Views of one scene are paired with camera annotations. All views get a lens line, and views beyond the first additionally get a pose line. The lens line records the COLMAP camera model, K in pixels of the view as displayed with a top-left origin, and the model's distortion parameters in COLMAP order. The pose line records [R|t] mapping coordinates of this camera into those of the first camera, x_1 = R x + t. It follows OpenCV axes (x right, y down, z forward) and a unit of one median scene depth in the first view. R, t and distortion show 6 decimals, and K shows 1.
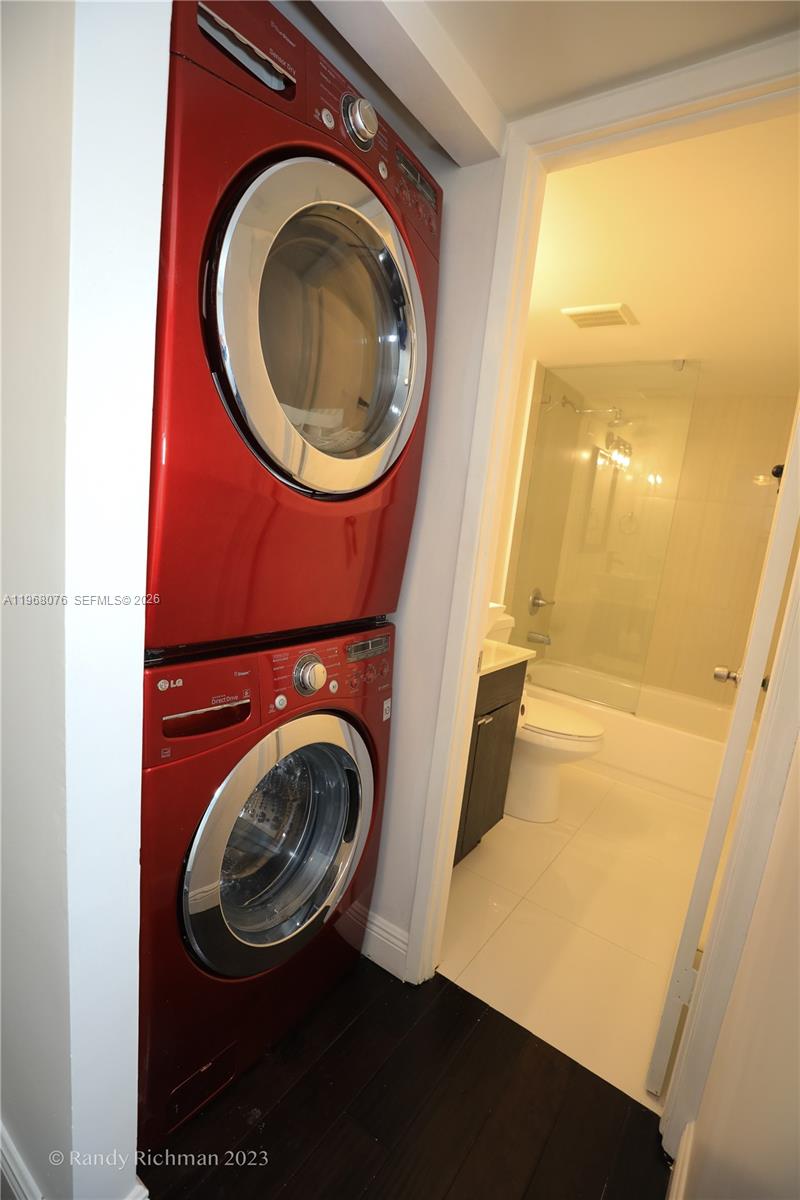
lens RADIAL K [[552.8, 0, 400.8], [0, 552.8, 605.1], [0, 0, 1]] dist [-0.013446, 0.002822]
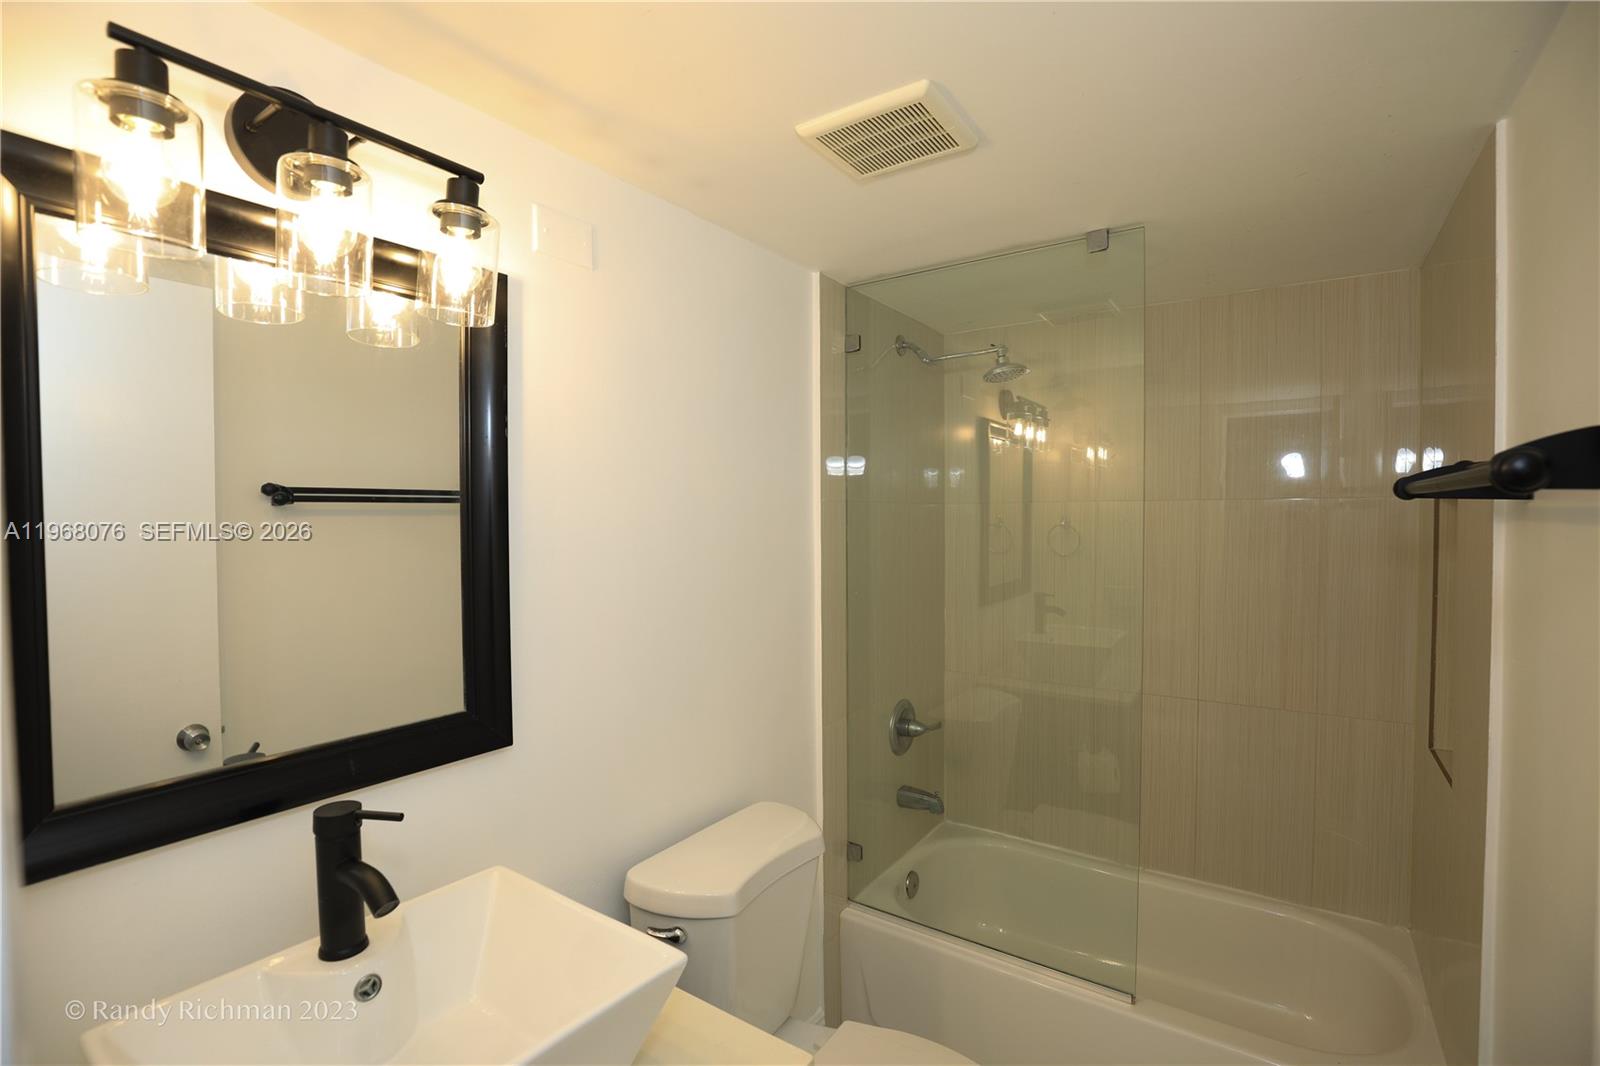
lens RADIAL K [[737.1, 0, 796.8], [0, 737.1, 527.8], [0, 0, 1]] dist [-0.013446, 0.002822]
pose [[0.993459, -0.111326, 0.025414, 0.136657], [0.113879, 0.982319, -0.148594, -0.087906], [-0.008422, 0.150516, 0.988572, 0.278671]]
